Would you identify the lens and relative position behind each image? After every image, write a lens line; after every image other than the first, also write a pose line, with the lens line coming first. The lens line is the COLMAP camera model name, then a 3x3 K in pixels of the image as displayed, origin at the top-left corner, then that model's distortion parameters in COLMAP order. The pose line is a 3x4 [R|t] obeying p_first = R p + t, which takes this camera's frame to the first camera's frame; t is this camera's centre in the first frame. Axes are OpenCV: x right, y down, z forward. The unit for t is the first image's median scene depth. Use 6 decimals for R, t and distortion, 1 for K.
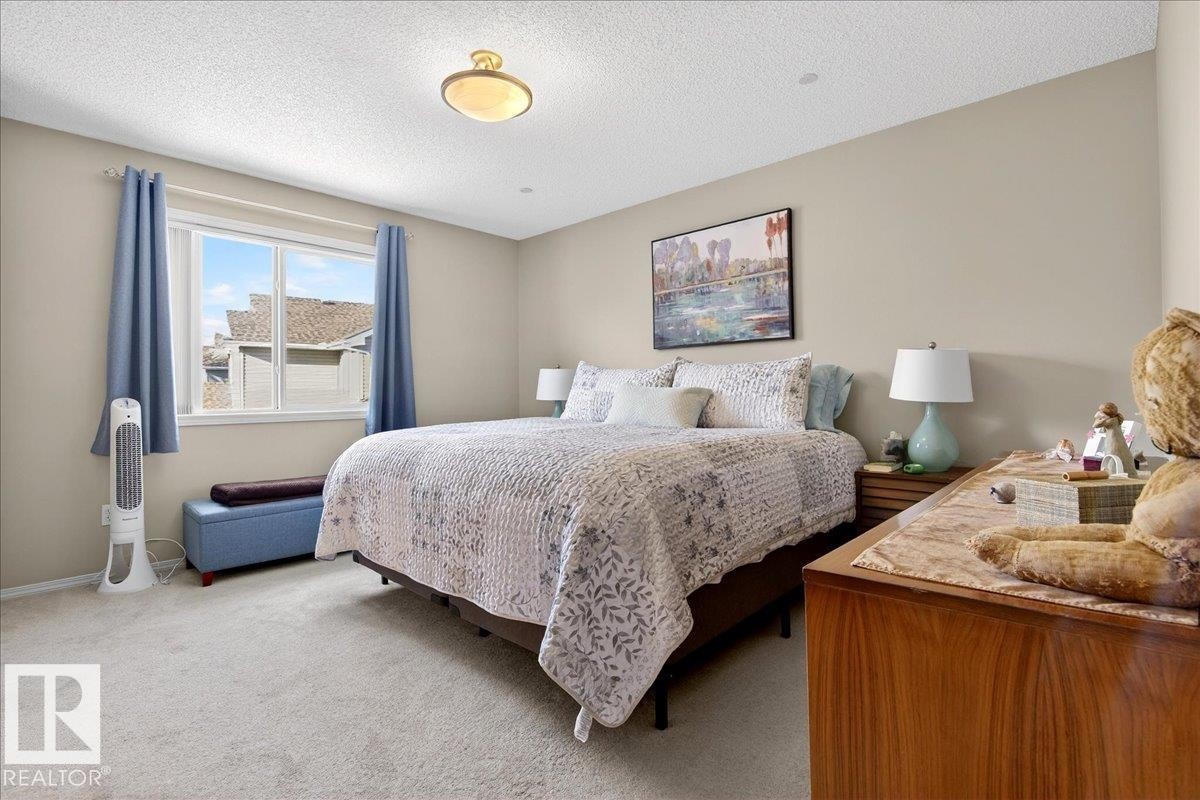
lens RADIAL K [[598.4, 0, 595.5], [0, 598.4, 395.7], [0, 0, 1]] dist [-0.015859, 0.002204]
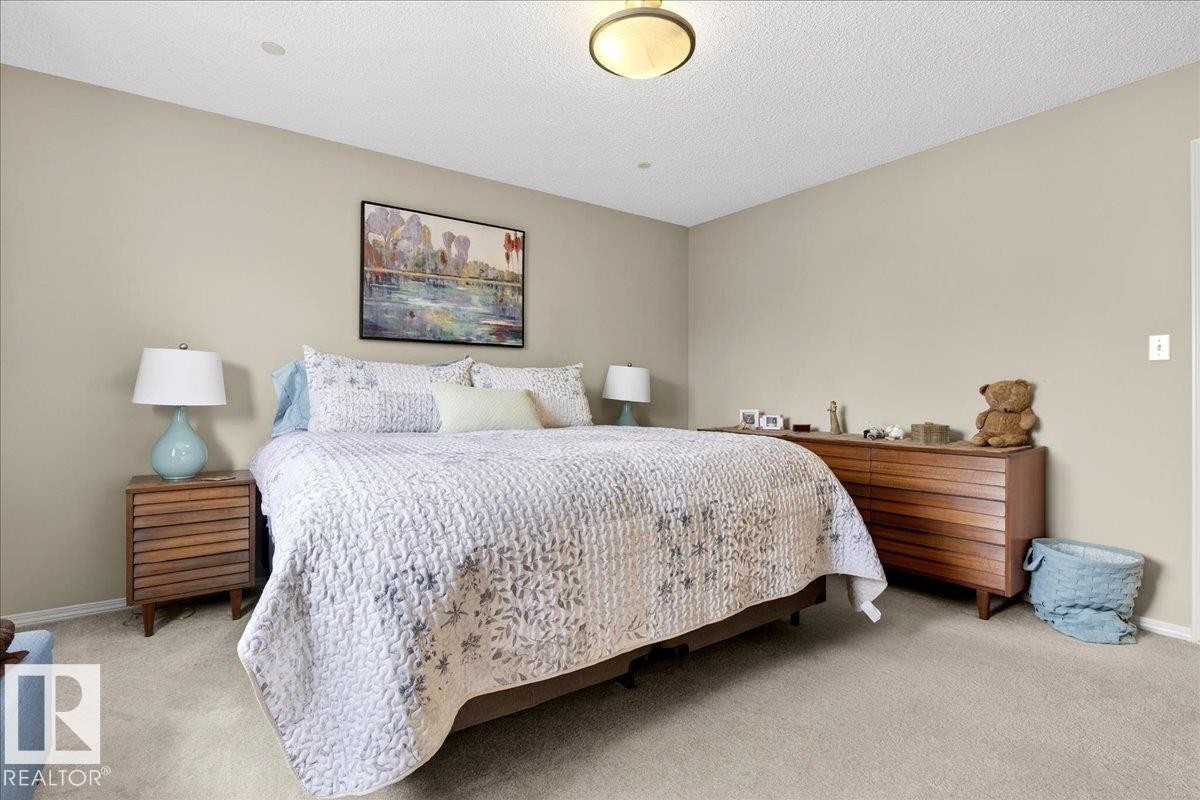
lens RADIAL K [[598.4, 0, 593.9], [0, 598.4, 399.1], [0, 0, 1]] dist [-0.015859, 0.002204]
pose [[0.126475, 0.001738, 0.991968, -0.740411], [0.001170, 0.999998, -0.001901, 0.003841], [-0.991969, 0.001401, 0.126473, 0.693277]]
